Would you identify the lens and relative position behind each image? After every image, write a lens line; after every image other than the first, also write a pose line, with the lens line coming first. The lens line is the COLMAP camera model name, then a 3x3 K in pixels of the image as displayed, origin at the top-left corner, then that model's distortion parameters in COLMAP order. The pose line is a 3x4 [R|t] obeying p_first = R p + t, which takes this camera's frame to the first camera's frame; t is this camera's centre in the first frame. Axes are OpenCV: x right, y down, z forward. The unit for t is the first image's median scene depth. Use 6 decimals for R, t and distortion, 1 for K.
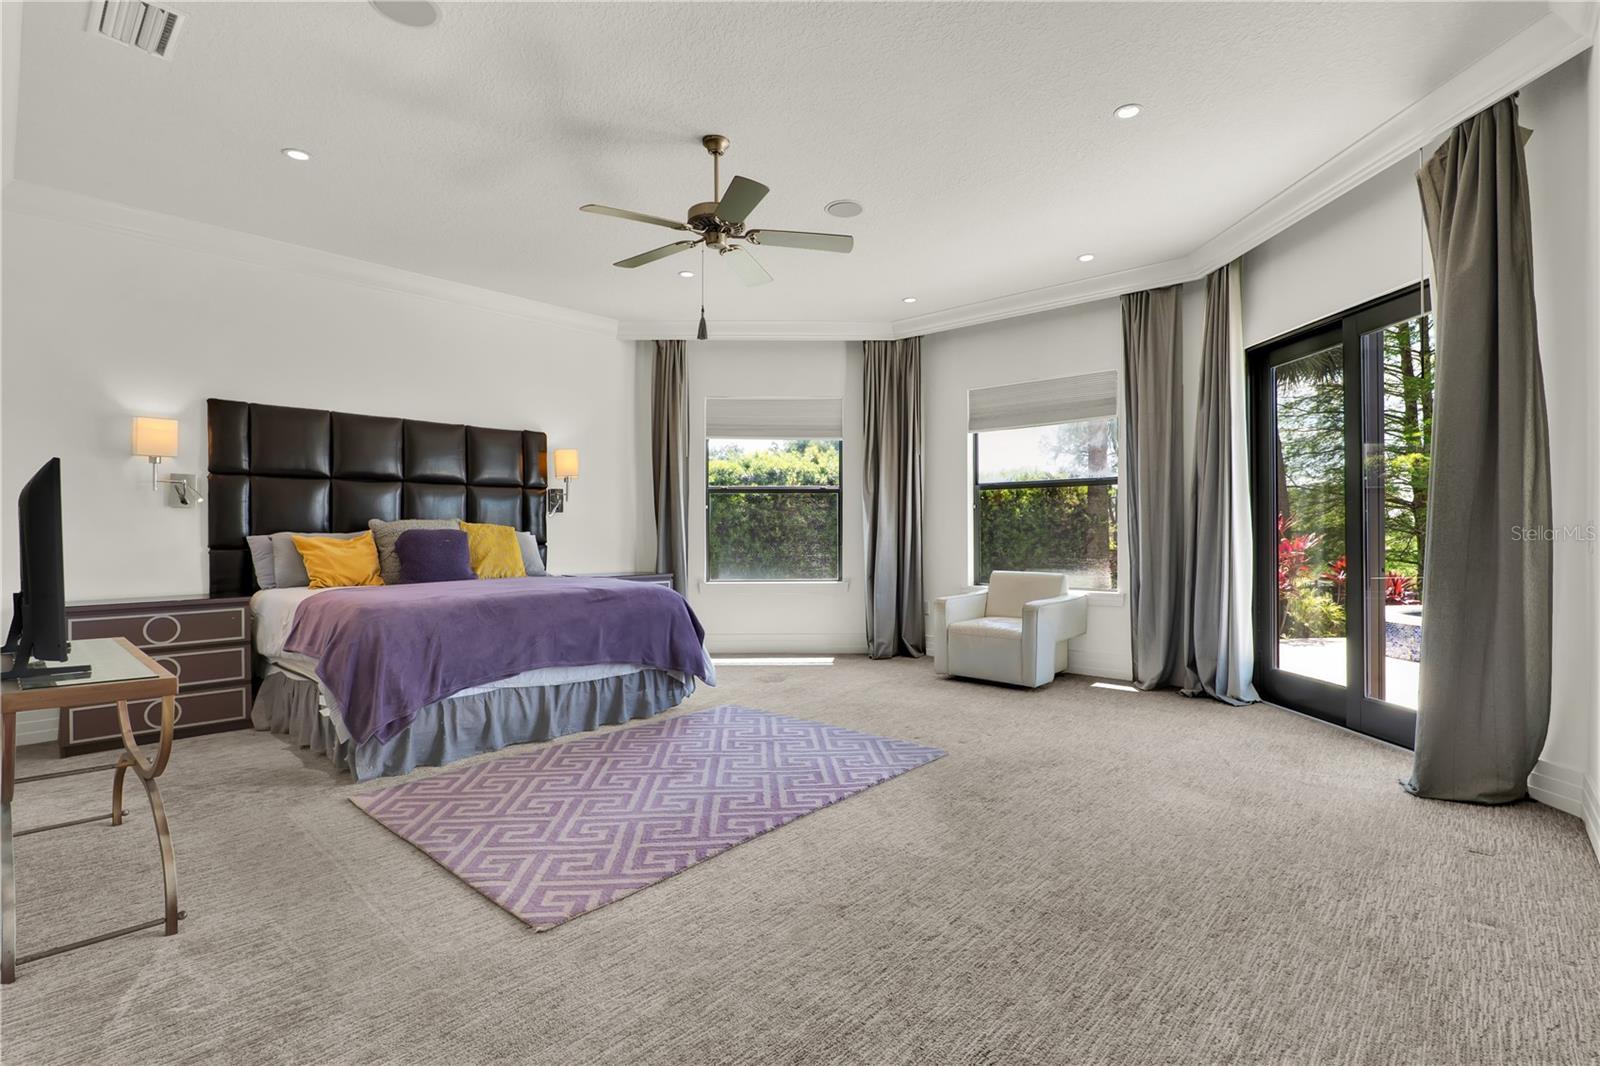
lens RADIAL K [[760.7, 0, 803.4], [0, 760.7, 535.9], [0, 0, 1]] dist [-0.022453, 0.000025]
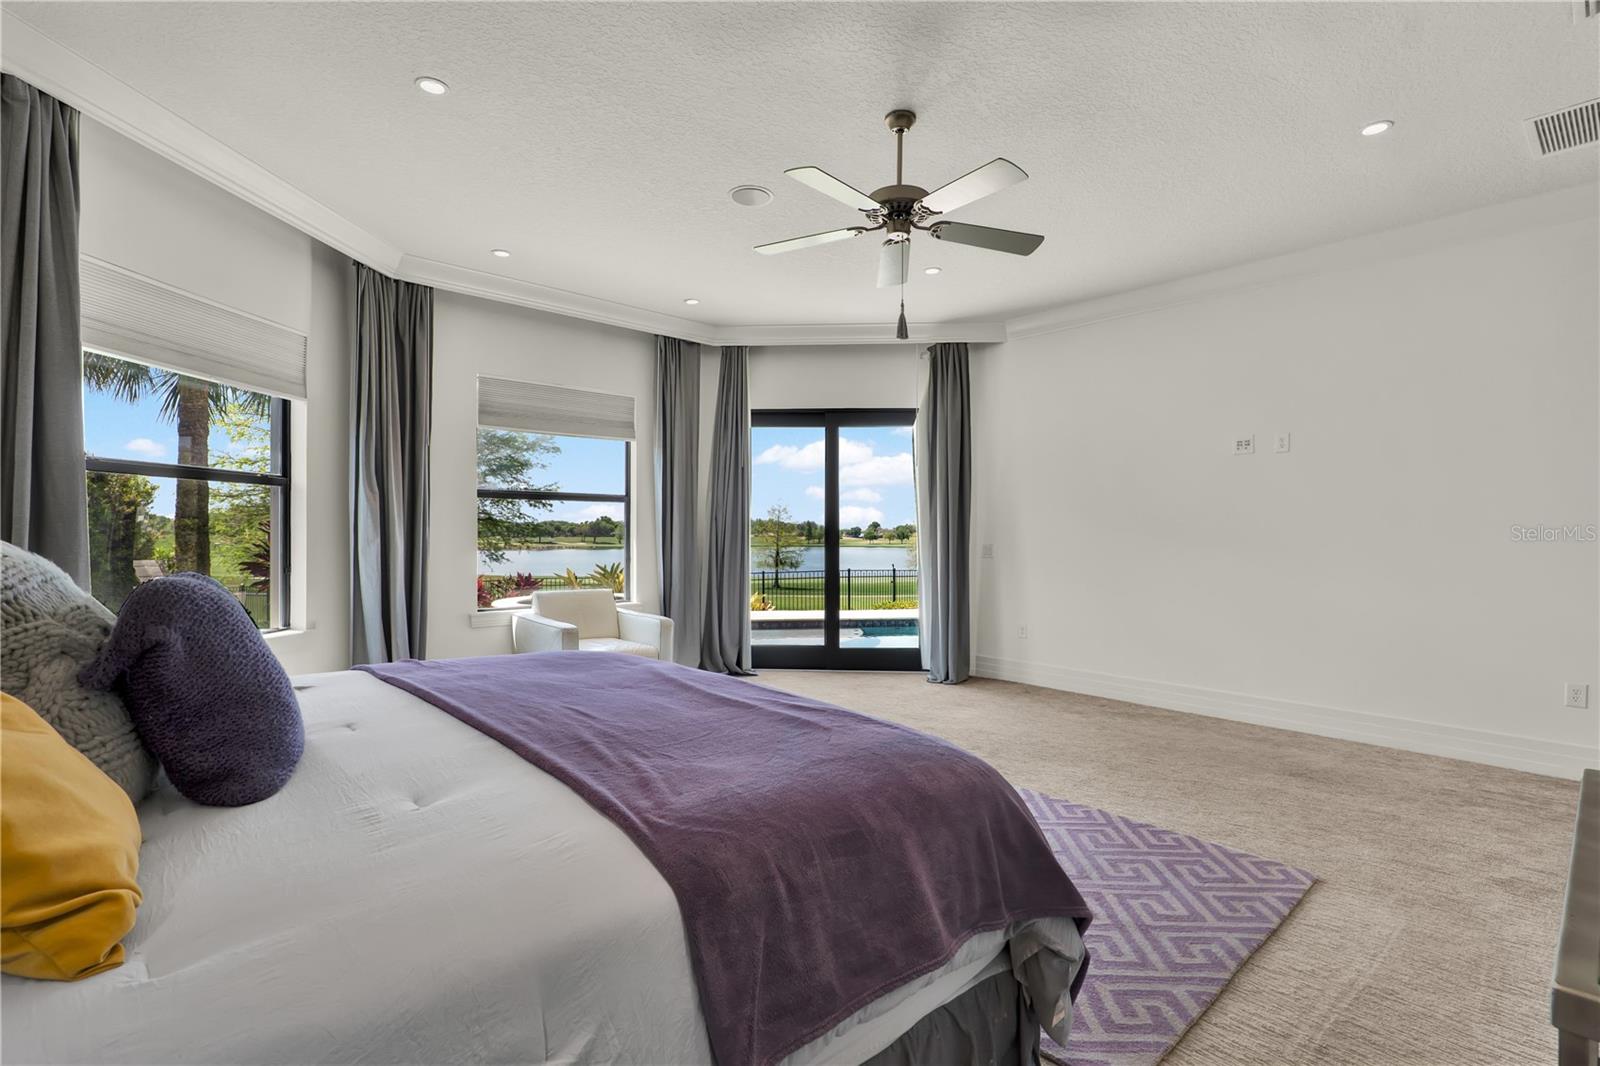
lens RADIAL K [[742.8, 0, 803.7], [0, 742.8, 535.9], [0, 0, 1]] dist [-0.016701, 0.000044]
pose [[0.107303, 0.000989, 0.994226, -0.921889], [-0.004229, 0.999991, -0.000538, -0.029637], [-0.994217, -0.004147, 0.107306, 0.949148]]
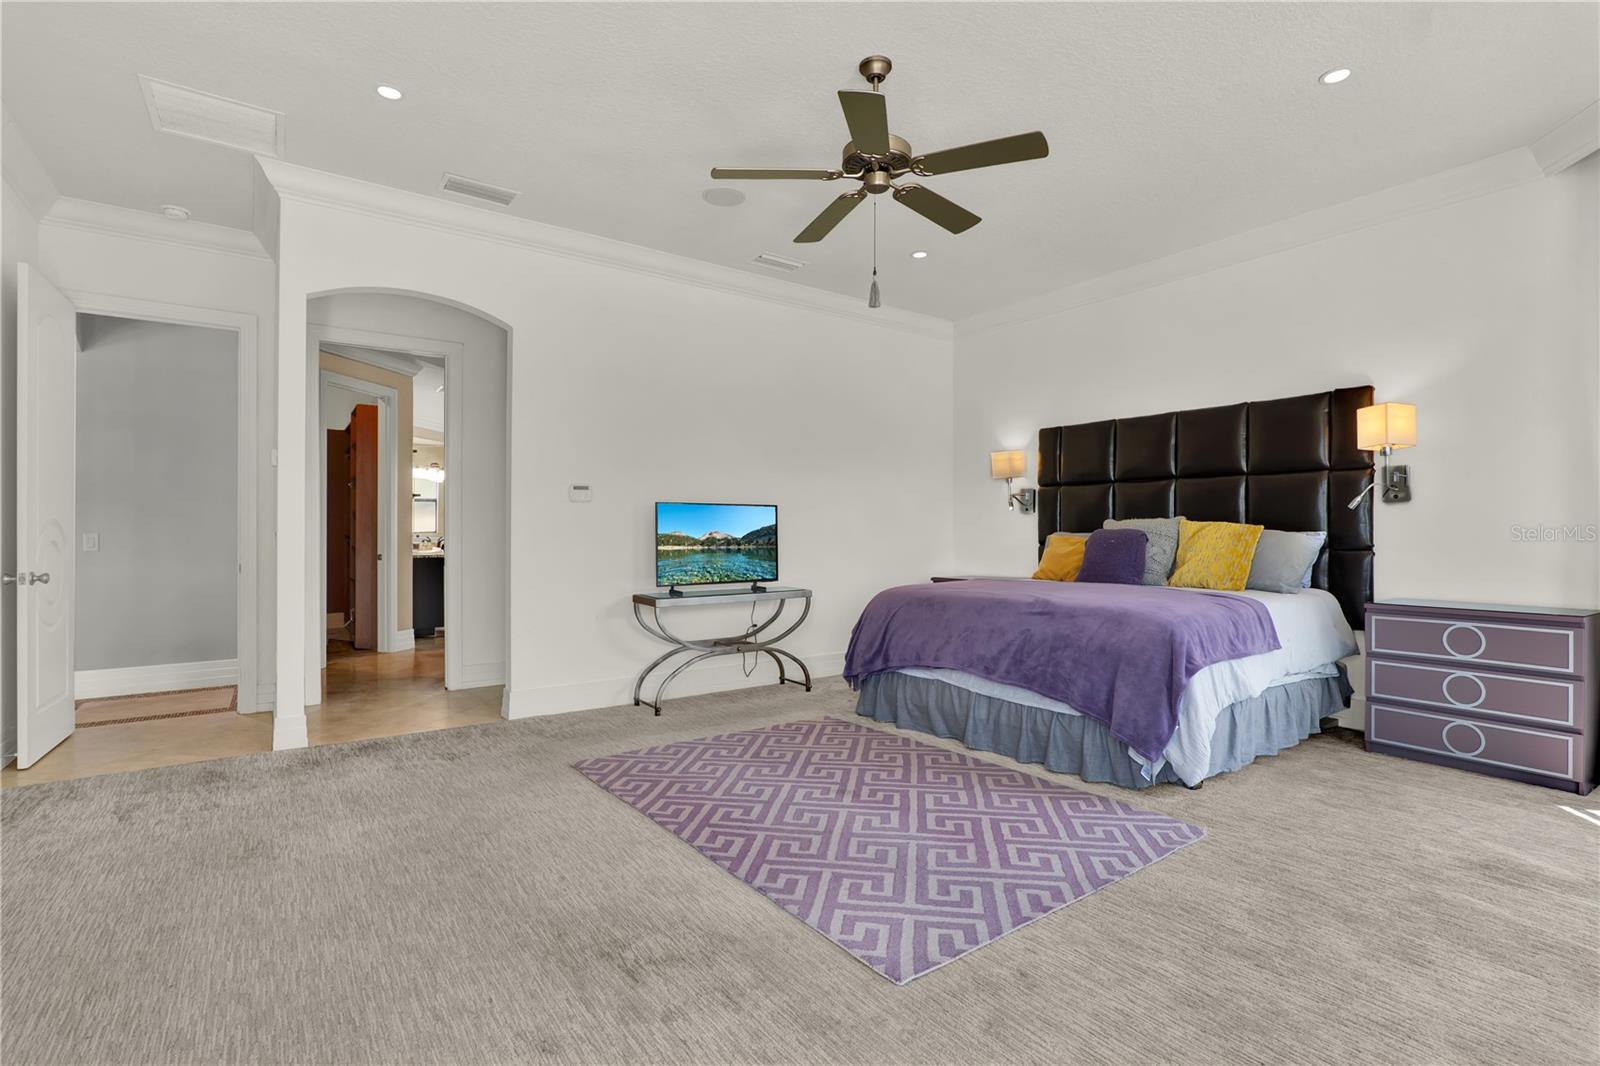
lens RADIAL K [[760.7, 0, 803.4], [0, 760.7, 535.9], [0, 0, 1]] dist [-0.022453, 0.000025]
pose [[-0.218735, 0.007238, -0.975758, 0.669994], [0.001469, 0.999974, 0.007088, -0.007723], [0.975783, 0.000117, -0.218740, 1.031896]]
